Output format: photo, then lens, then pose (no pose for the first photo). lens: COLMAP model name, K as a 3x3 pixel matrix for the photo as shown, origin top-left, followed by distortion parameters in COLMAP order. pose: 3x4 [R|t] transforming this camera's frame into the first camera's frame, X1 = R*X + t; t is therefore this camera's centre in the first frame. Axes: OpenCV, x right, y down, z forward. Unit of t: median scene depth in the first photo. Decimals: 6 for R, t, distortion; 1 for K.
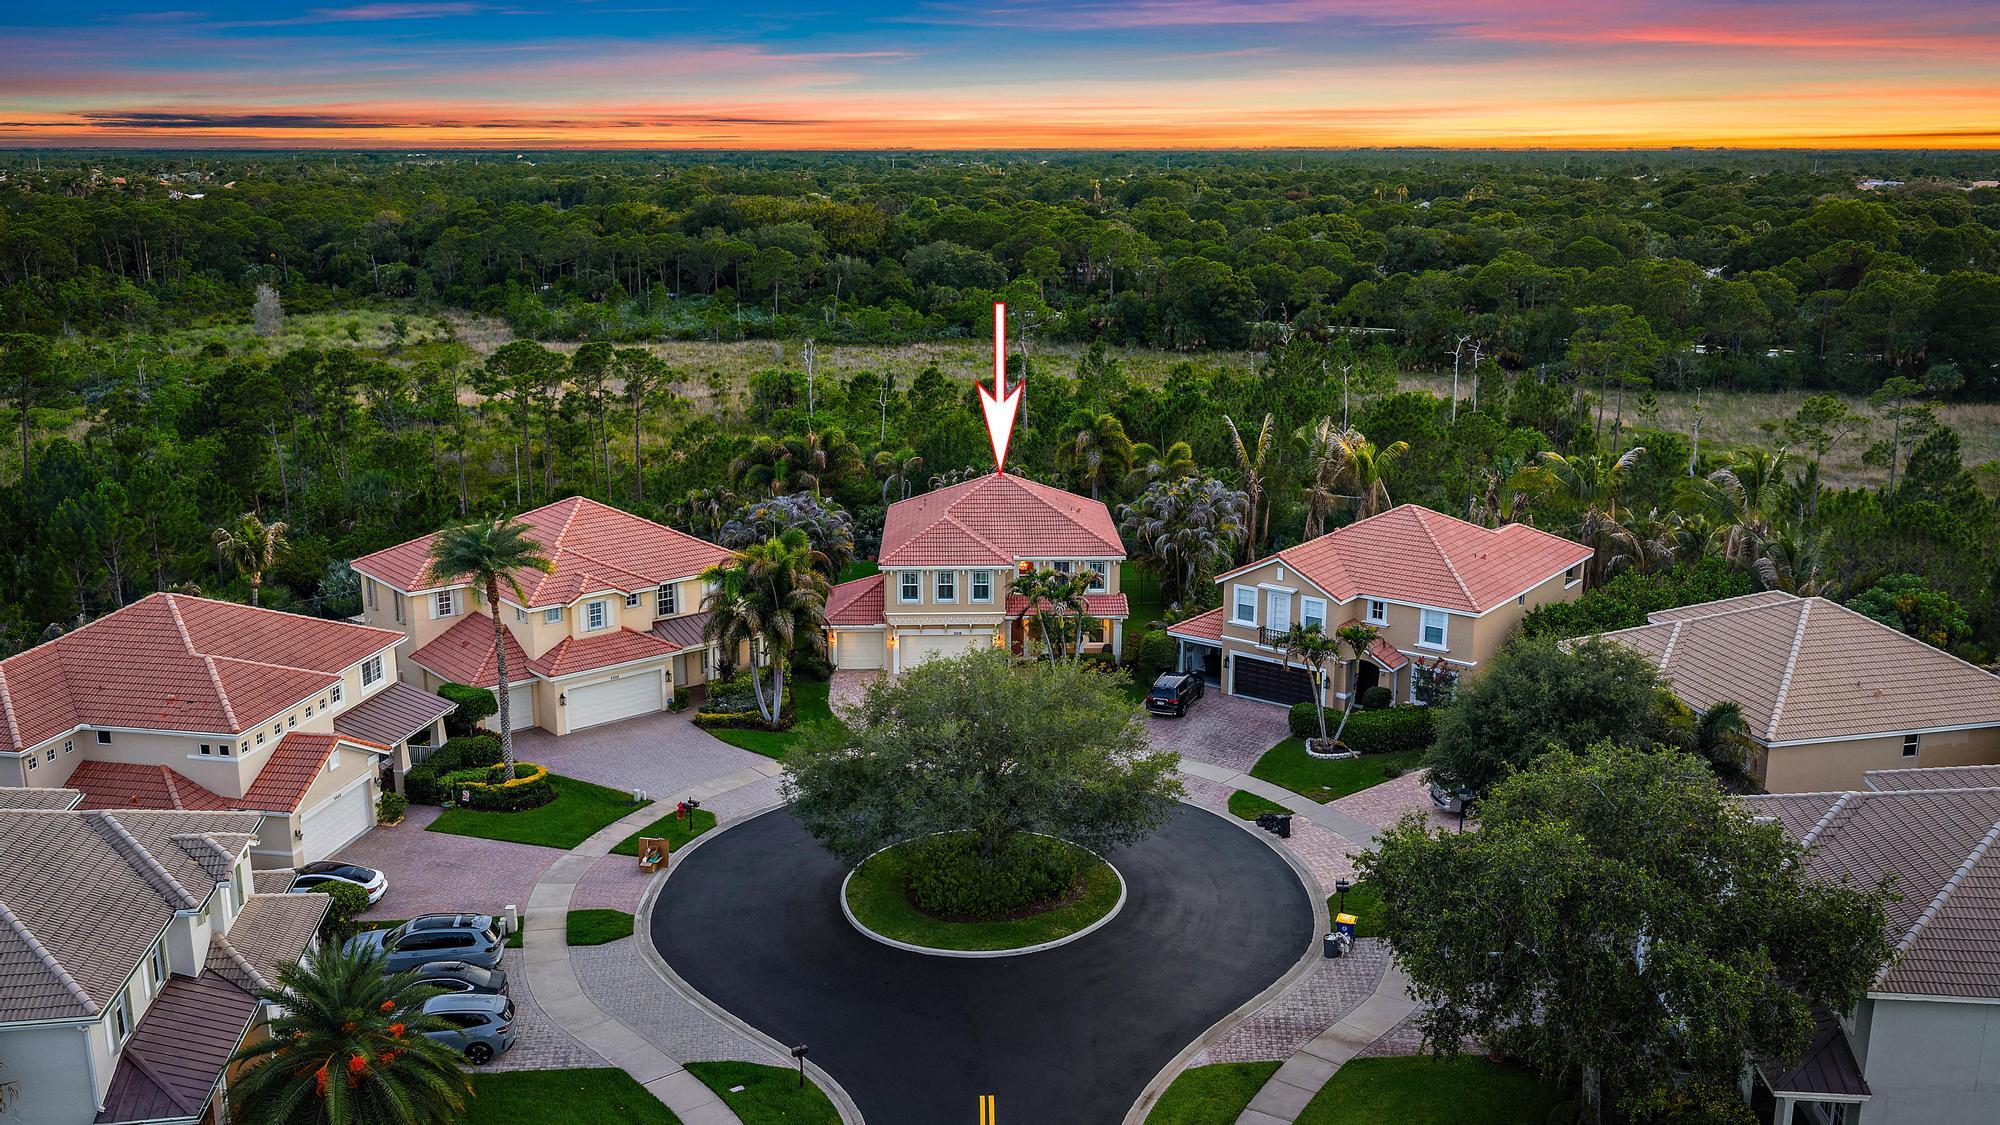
lens RADIAL K [[3614.5, 0, 994.8], [0, 3614.5, 562.4], [0, 0, 1]] dist [-0.028896, 0.000000]
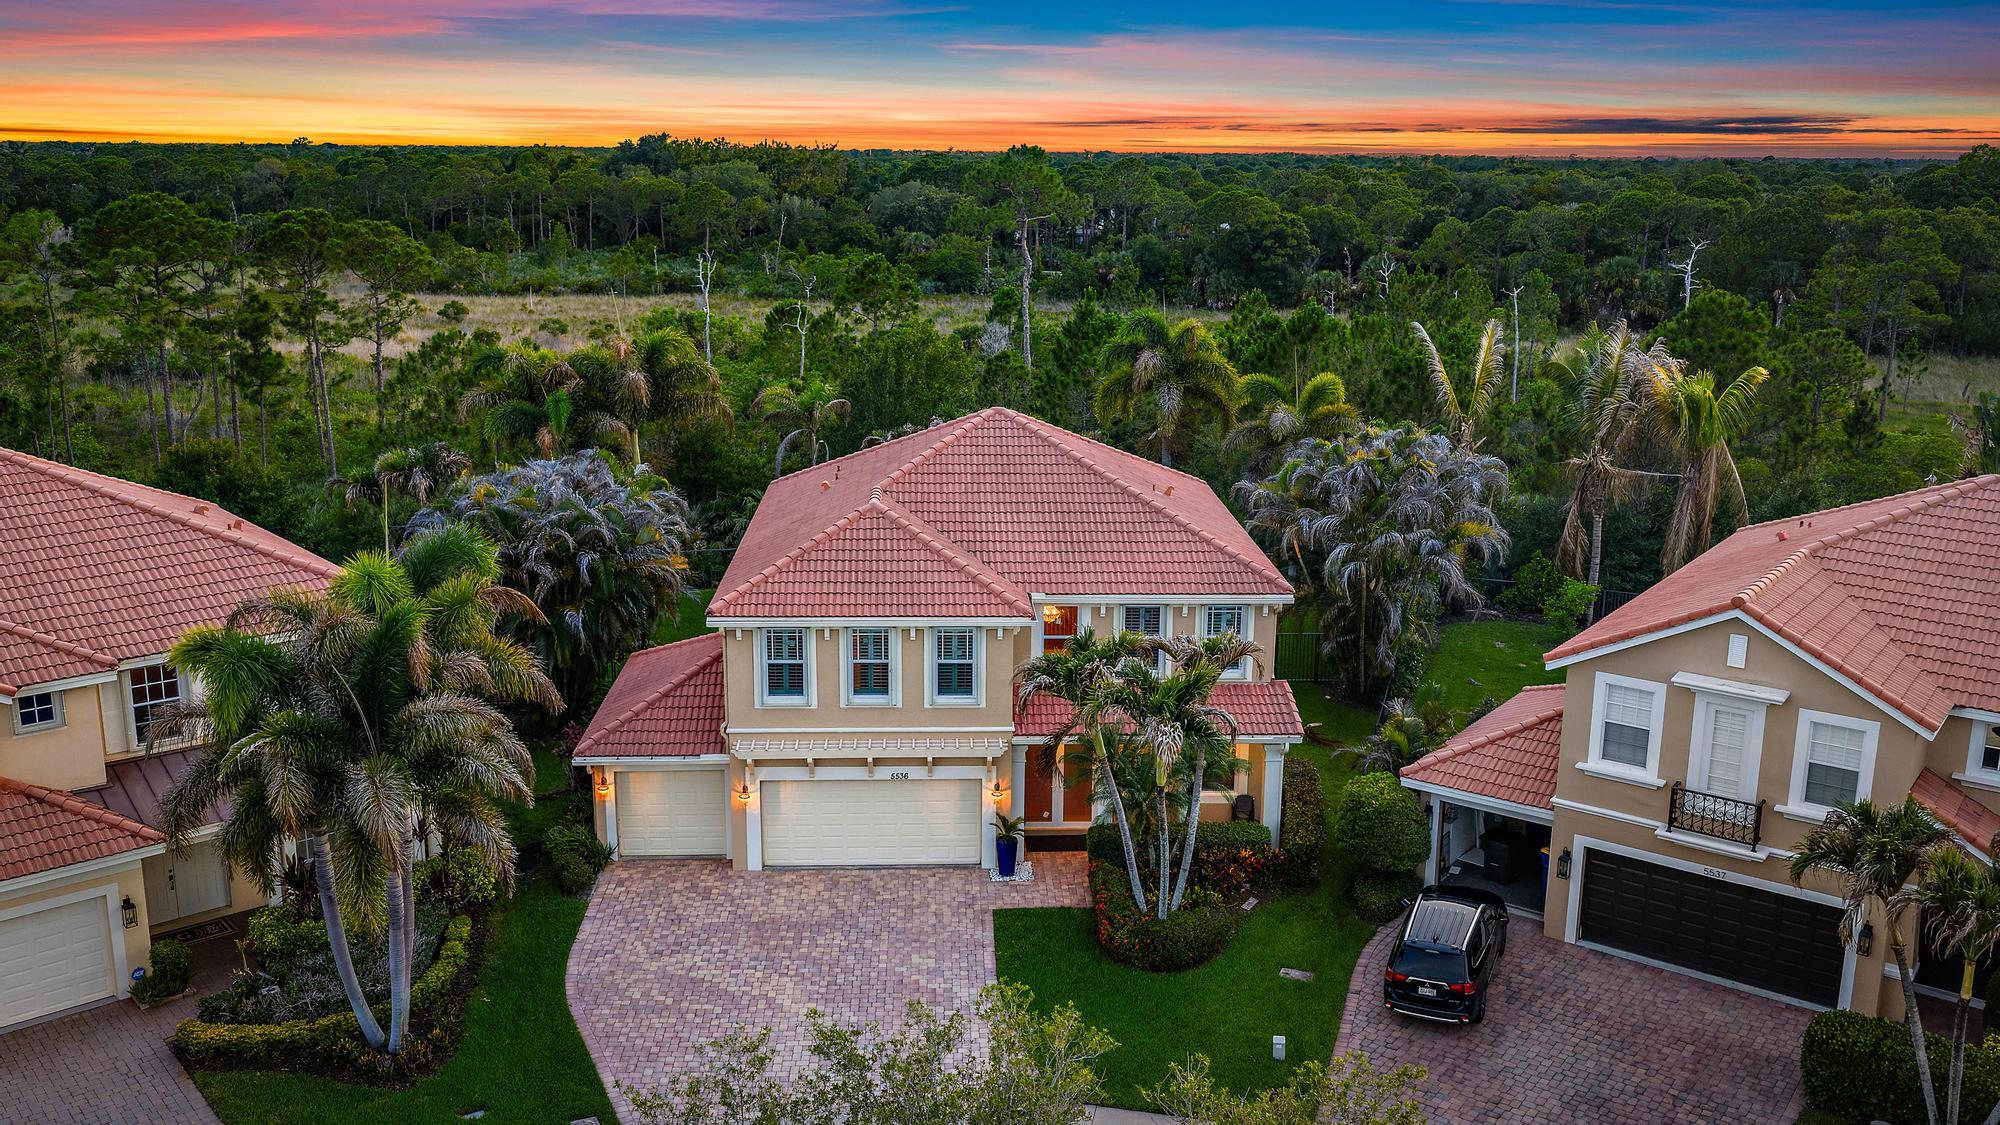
lens RADIAL K [[3614.5, 0, 1001.7], [0, 3614.5, 562.9], [0, 0, 1]] dist [-0.028896, 0.000000]
pose [[0.999955, 0.005533, 0.007731, -0.001510], [-0.005522, 0.999984, -0.001496, -0.004276], [-0.007739, 0.001453, 0.999969, 0.520328]]
